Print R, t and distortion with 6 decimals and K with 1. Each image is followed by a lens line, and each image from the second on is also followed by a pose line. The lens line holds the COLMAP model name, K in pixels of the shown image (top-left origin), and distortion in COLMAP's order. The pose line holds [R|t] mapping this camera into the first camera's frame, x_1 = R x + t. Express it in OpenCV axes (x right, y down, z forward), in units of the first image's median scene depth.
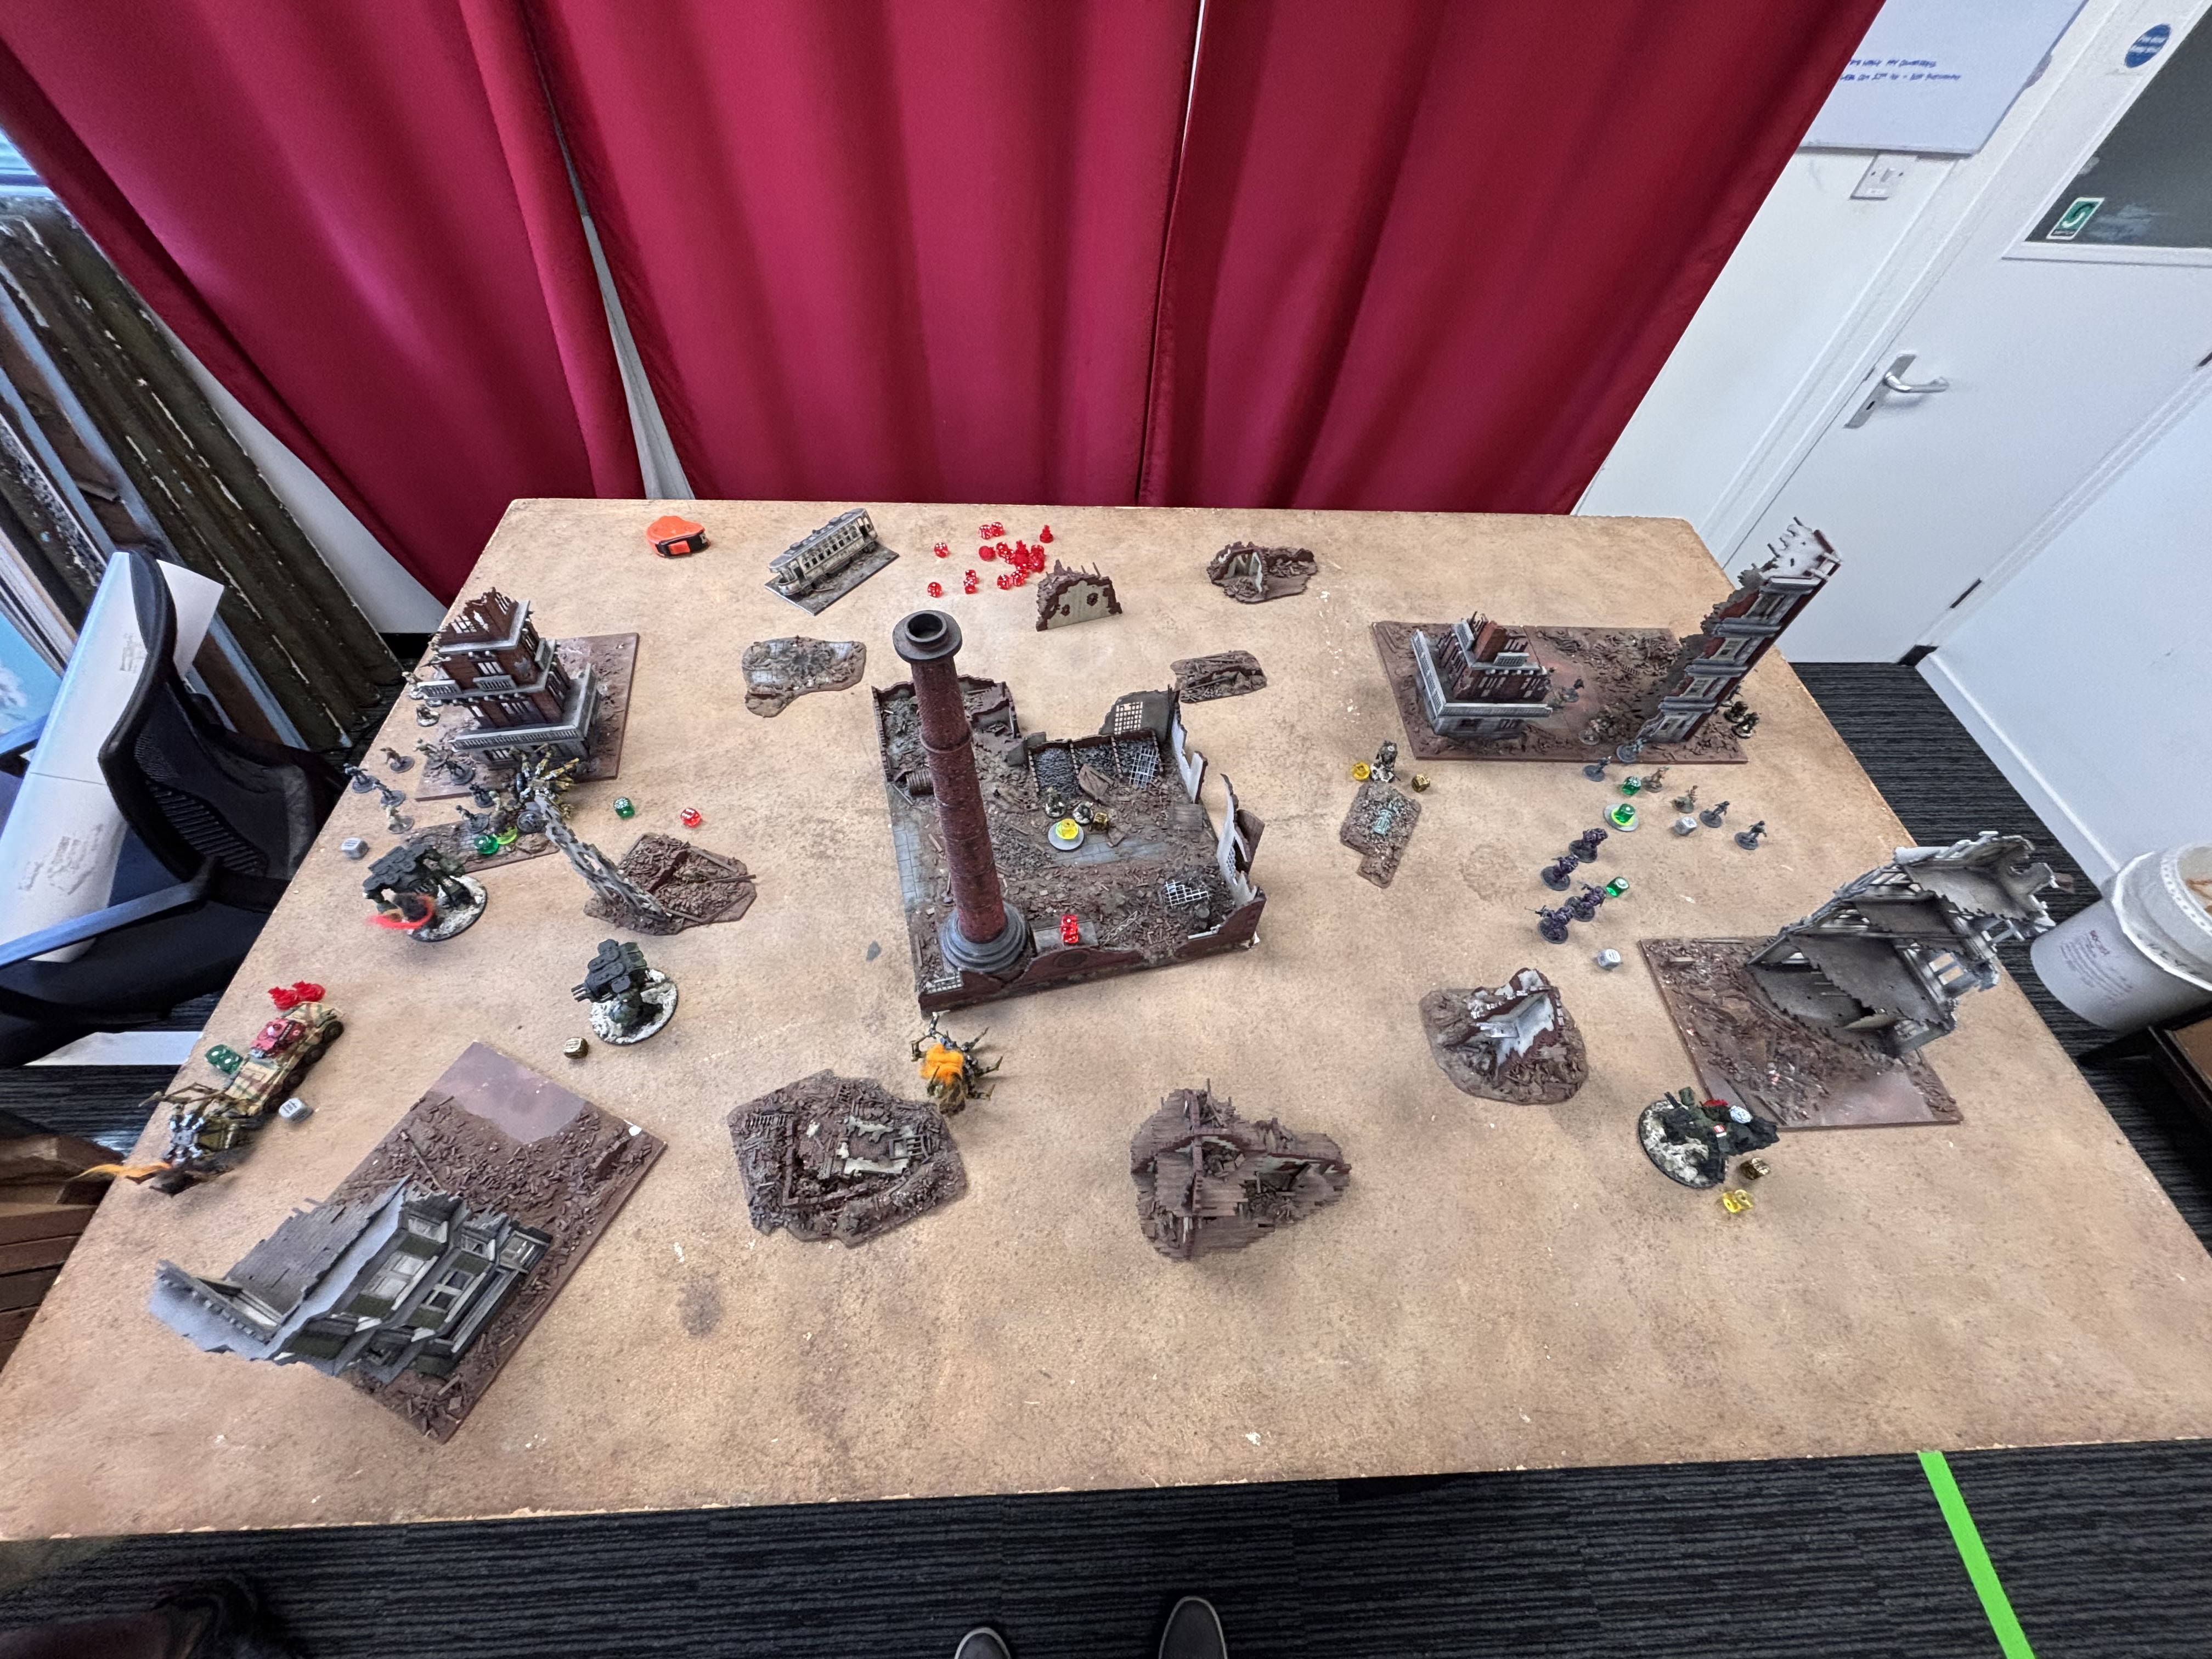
lens RADIAL K [[878.9, 0, 1115.0], [0, 878.9, 830.4], [0, 0, 1]] dist [0.006482, -0.000548]
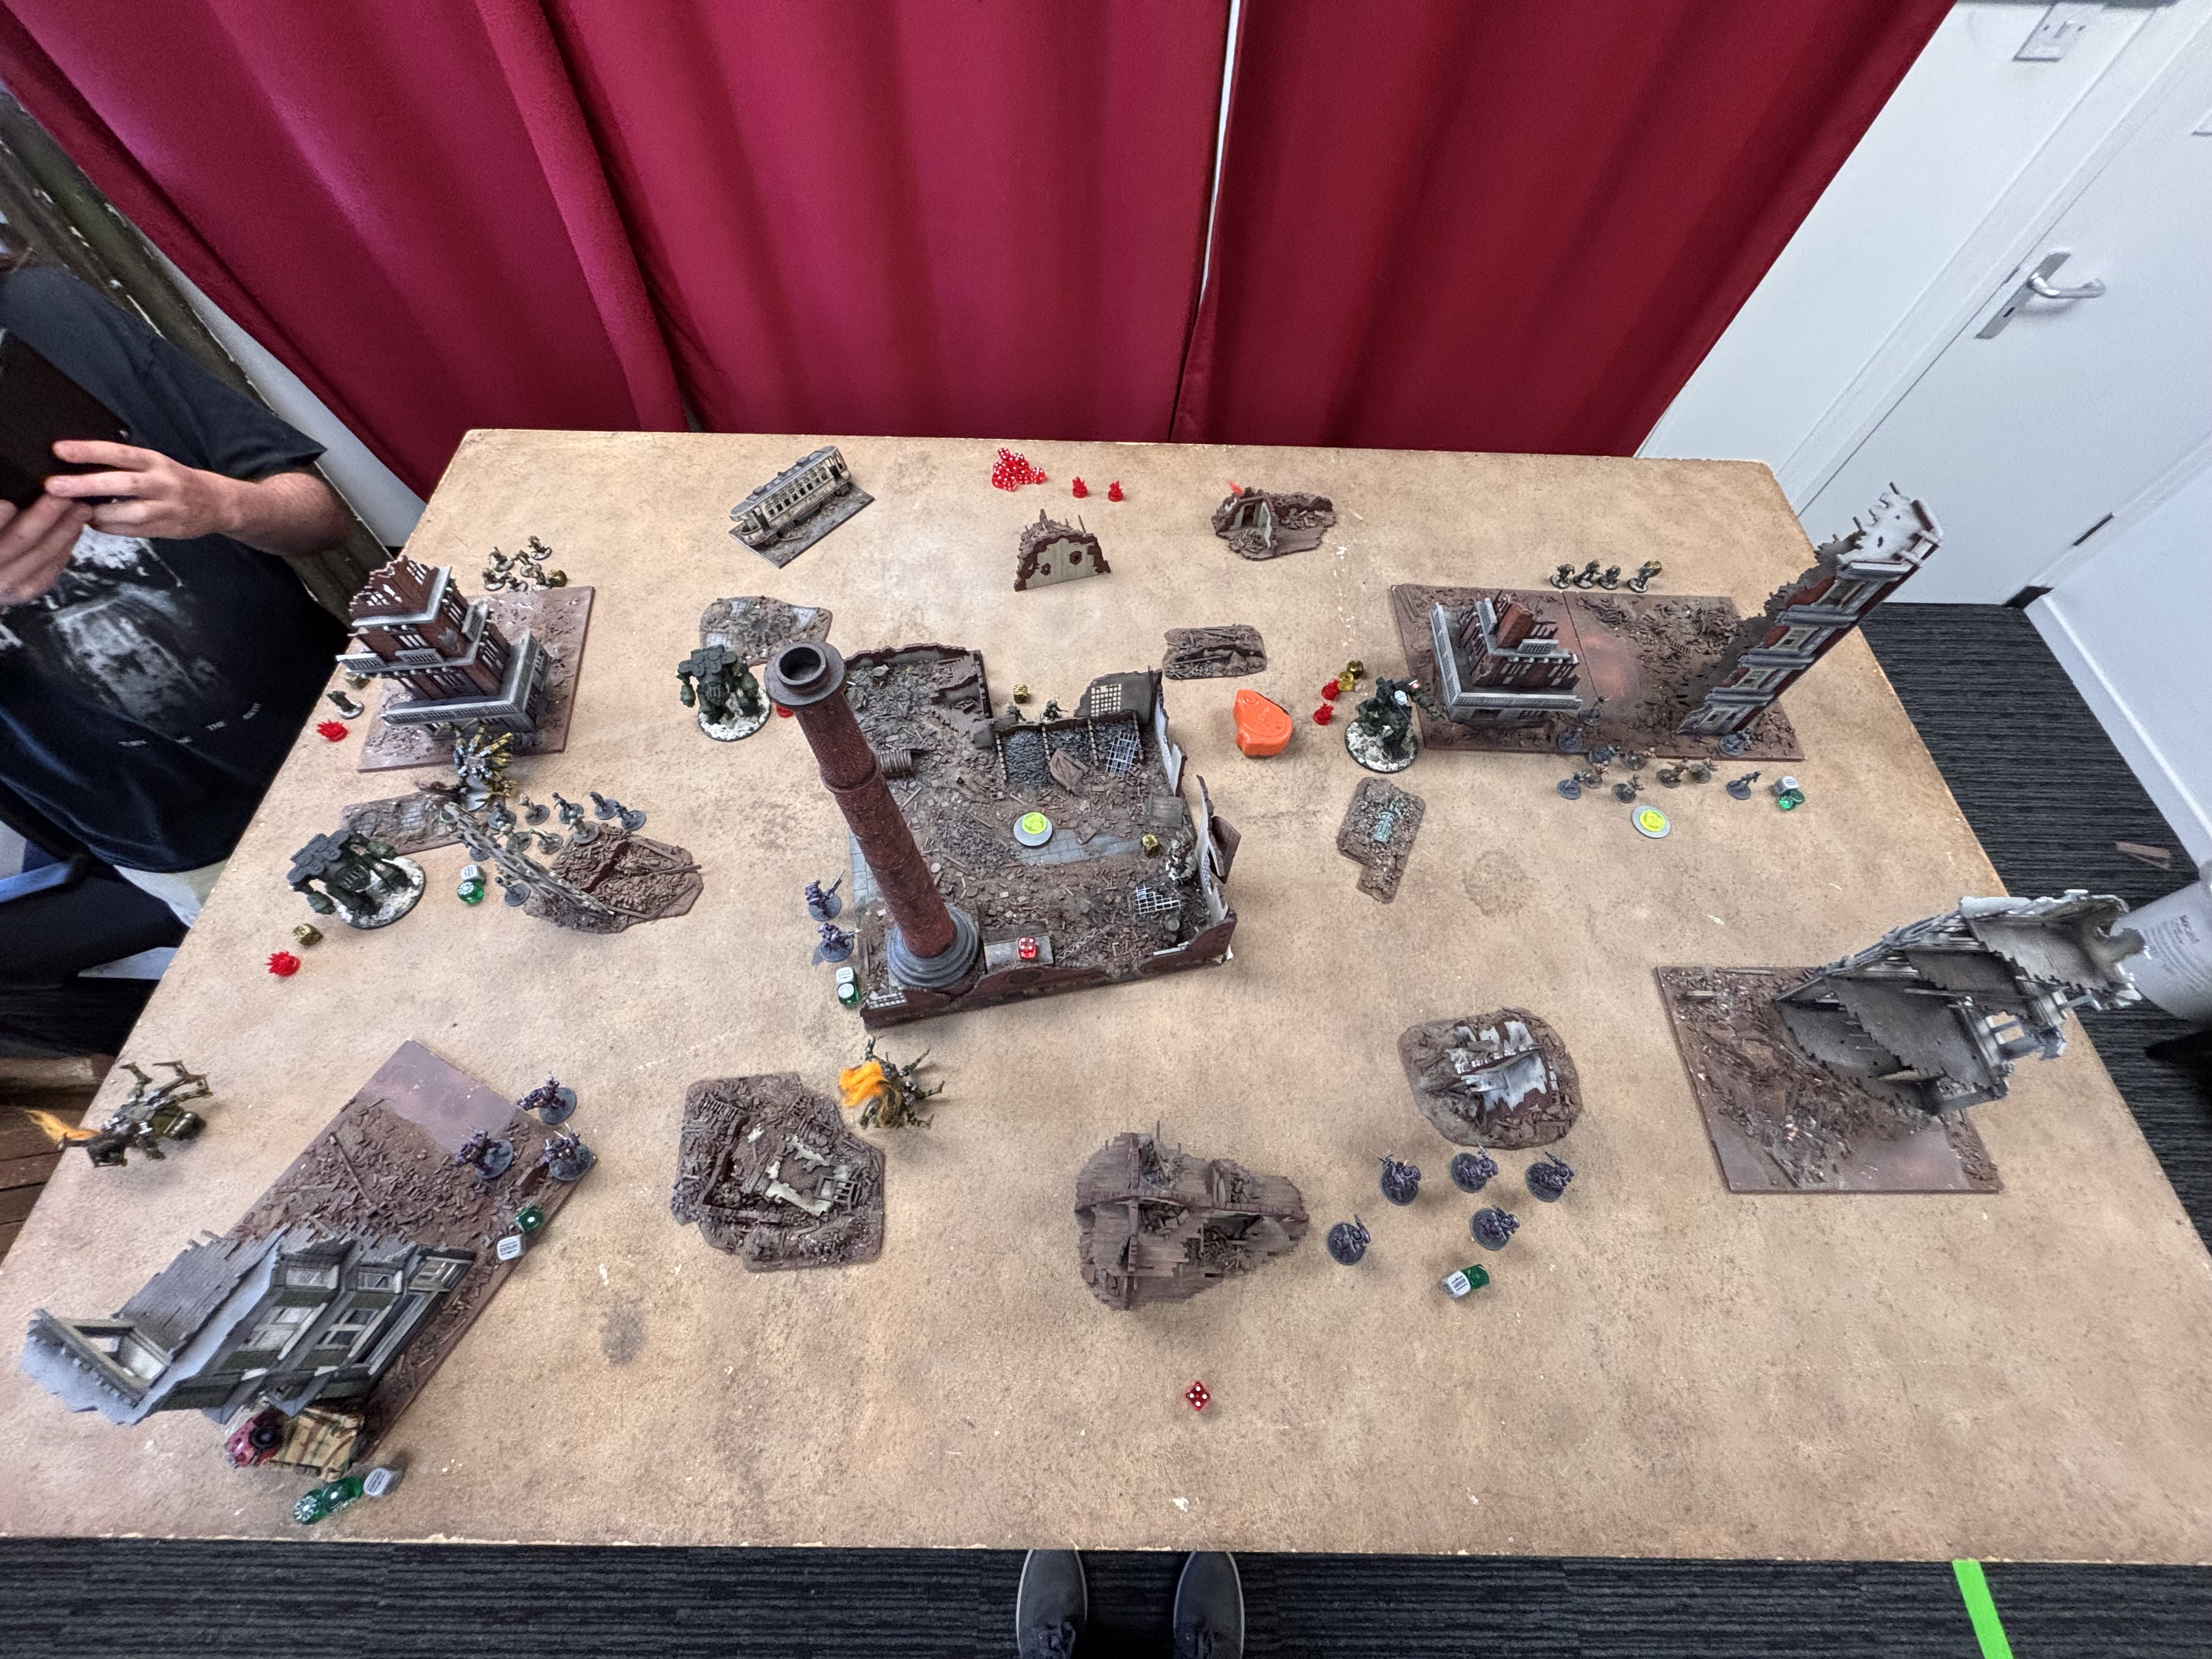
lens RADIAL K [[880.9, 0, 1113.1], [0, 880.9, 829.3], [0, 0, 1]] dist [0.006220, -0.000688]
pose [[0.998433, 0.030742, -0.046751, 0.079398], [-0.025698, 0.994150, 0.104909, -0.103259], [0.049702, -0.103543, 0.993382, 0.089269]]
